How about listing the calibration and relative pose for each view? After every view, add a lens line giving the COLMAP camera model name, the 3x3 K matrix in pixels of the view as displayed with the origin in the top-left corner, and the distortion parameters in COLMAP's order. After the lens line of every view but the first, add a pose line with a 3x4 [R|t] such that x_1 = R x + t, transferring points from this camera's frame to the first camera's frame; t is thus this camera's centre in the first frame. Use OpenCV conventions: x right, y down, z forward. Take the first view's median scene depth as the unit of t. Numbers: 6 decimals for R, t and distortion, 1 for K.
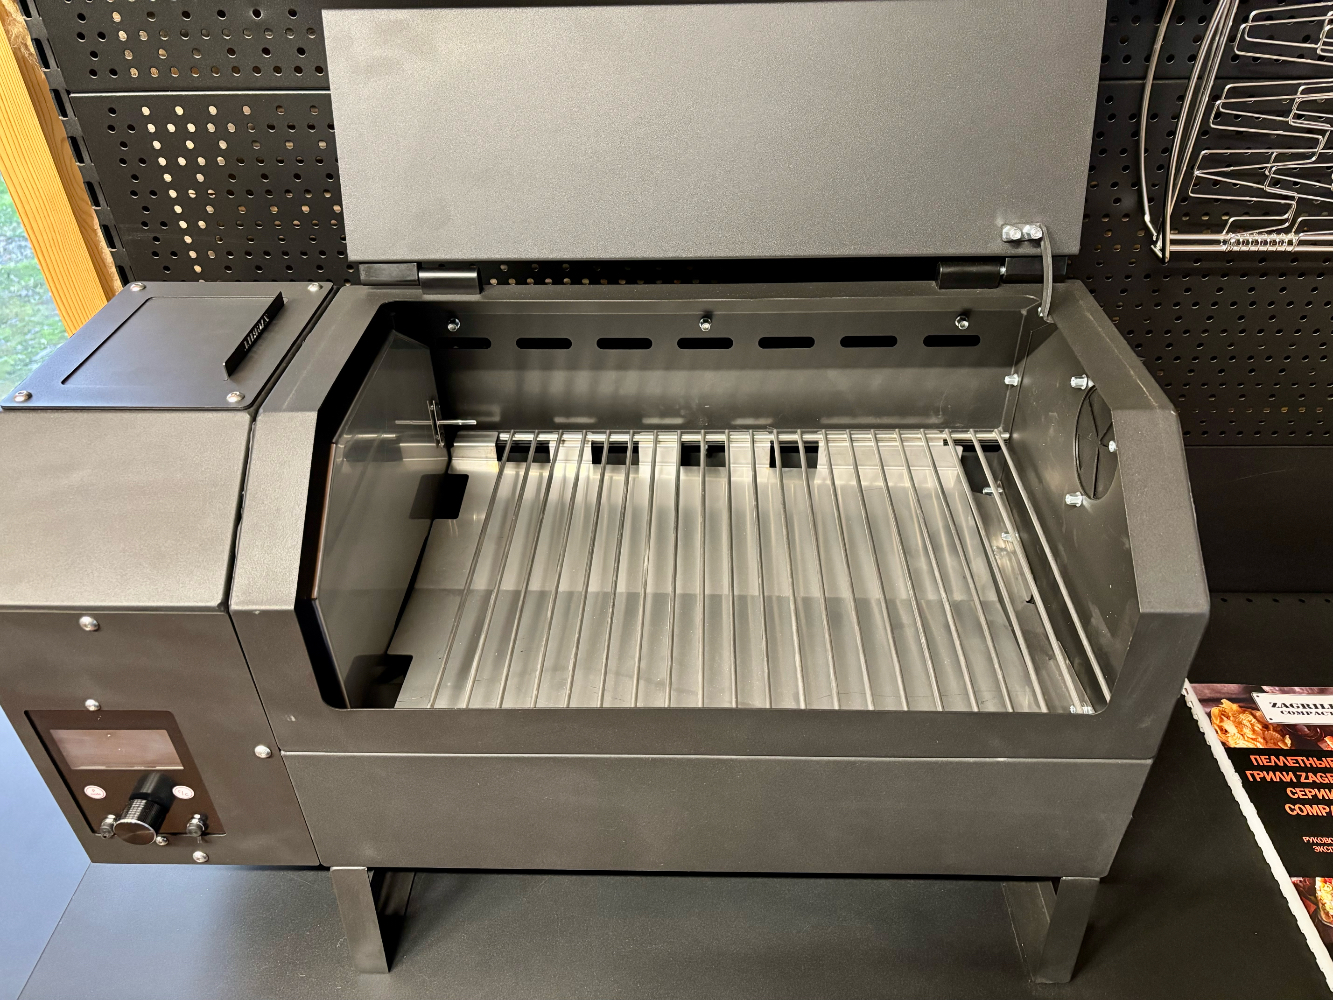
lens RADIAL K [[1016.5, 0, 659.0], [0, 1016.5, 504.9], [0, 0, 1]] dist [0.097329, -0.136920]
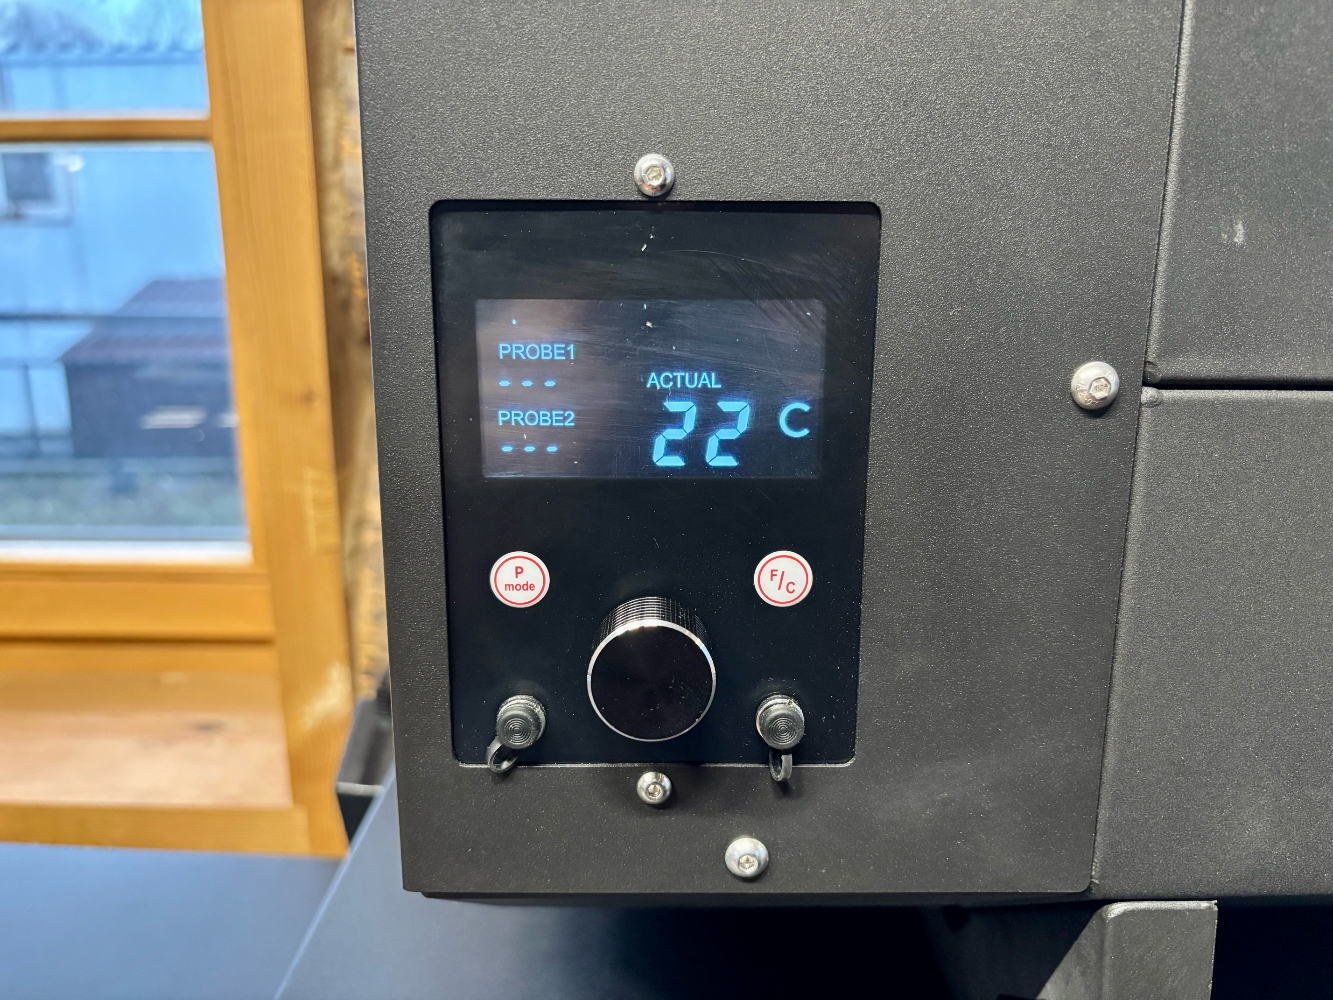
lens RADIAL K [[1021.0, 0, 666.5], [0, 1021.0, 500.0], [0, 0, 1]] dist [0.048245, -0.072471]
pose [[0.998821, 0.013659, 0.046582, -0.395094], [0.006364, 0.914472, -0.404598, 0.299572], [-0.048124, 0.404418, 0.913307, 0.525716]]
